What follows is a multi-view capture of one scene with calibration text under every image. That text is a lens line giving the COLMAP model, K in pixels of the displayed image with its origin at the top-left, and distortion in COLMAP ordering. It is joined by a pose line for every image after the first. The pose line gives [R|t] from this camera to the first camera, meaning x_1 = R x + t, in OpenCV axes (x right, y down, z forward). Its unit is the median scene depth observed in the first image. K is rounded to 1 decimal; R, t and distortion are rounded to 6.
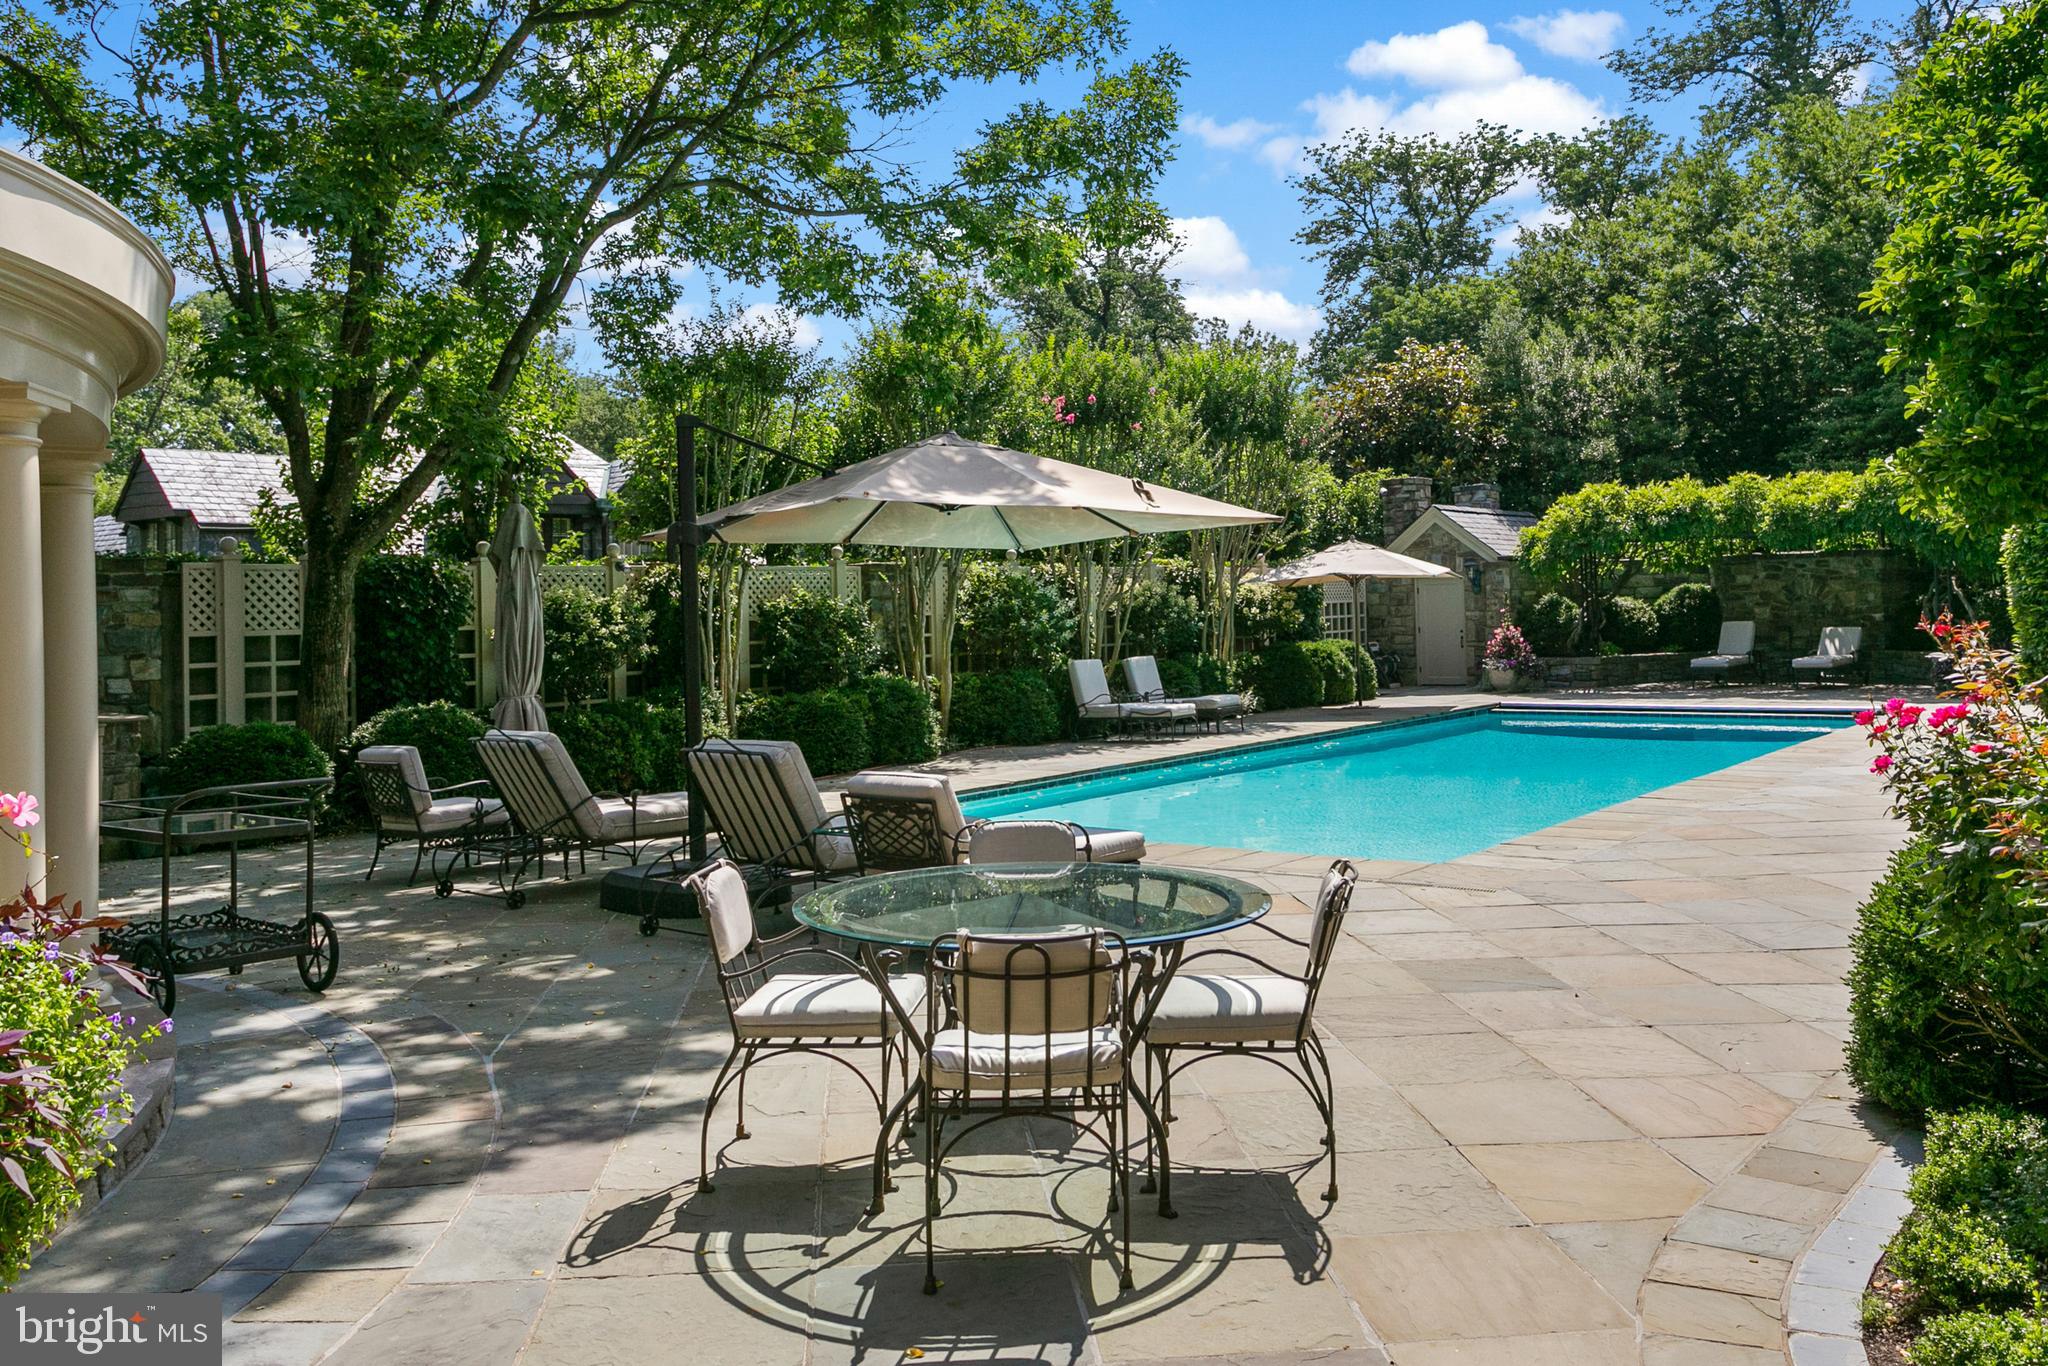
lens RADIAL K [[1575.5, 0, 1022.0], [0, 1575.5, 587.8], [0, 0, 1]] dist [0.001408, 0.005301]
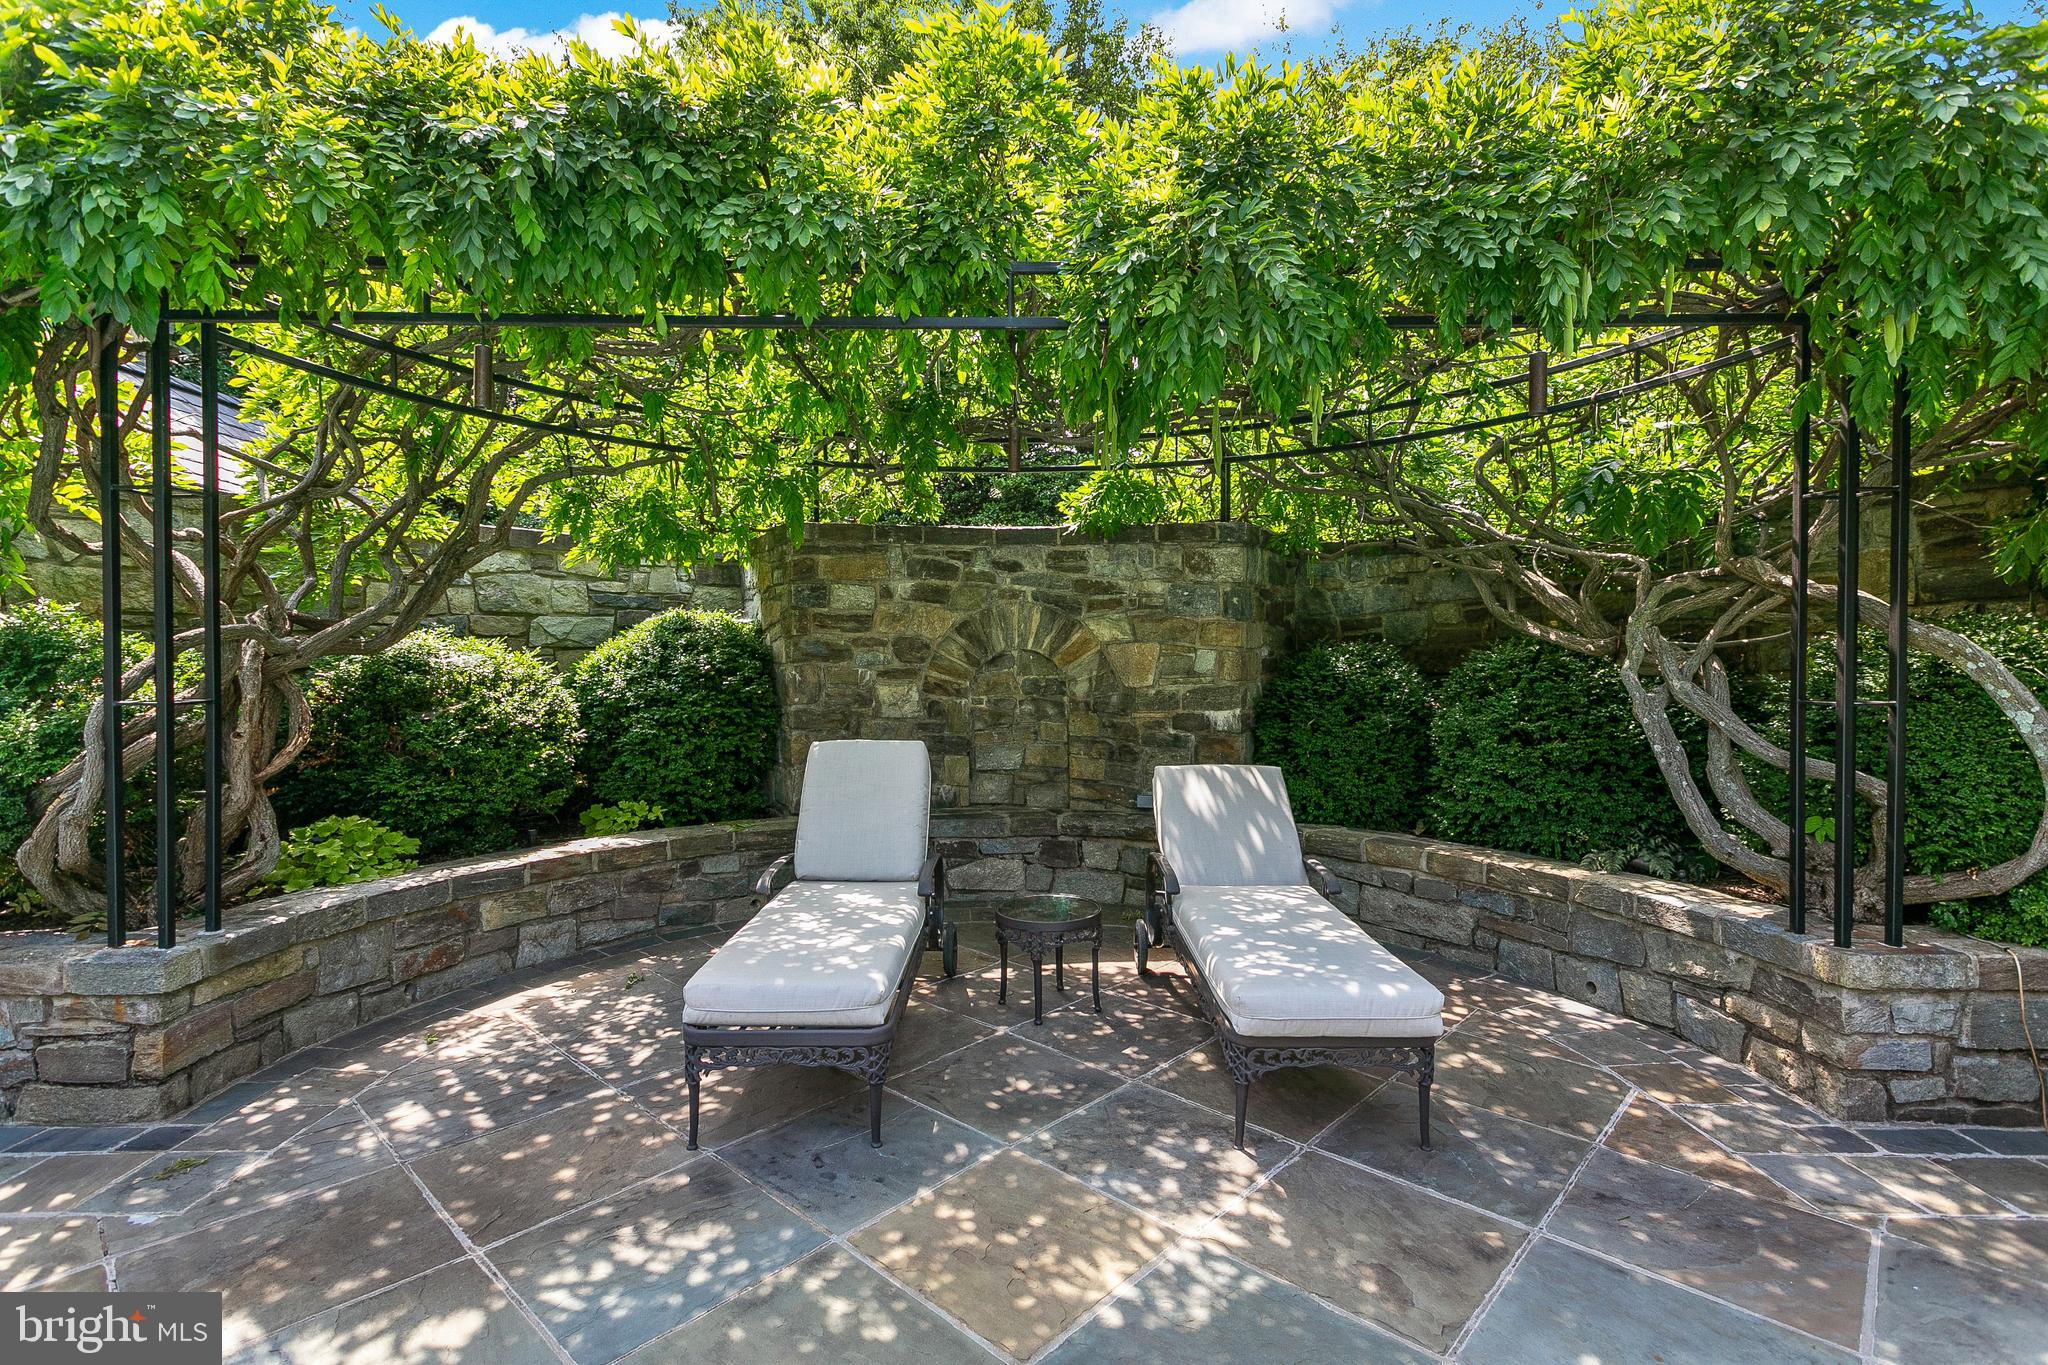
lens RADIAL K [[1017.4, 0, 1025.7], [0, 1017.4, 661.2], [0, 0, 1]] dist [0.002127, 0.000925]
pose [[0.751247, 0.034005, 0.659145, 0.344570], [-0.035084, 0.999317, -0.011568, 0.009022], [-0.659088, -0.014435, 0.751927, 0.813626]]
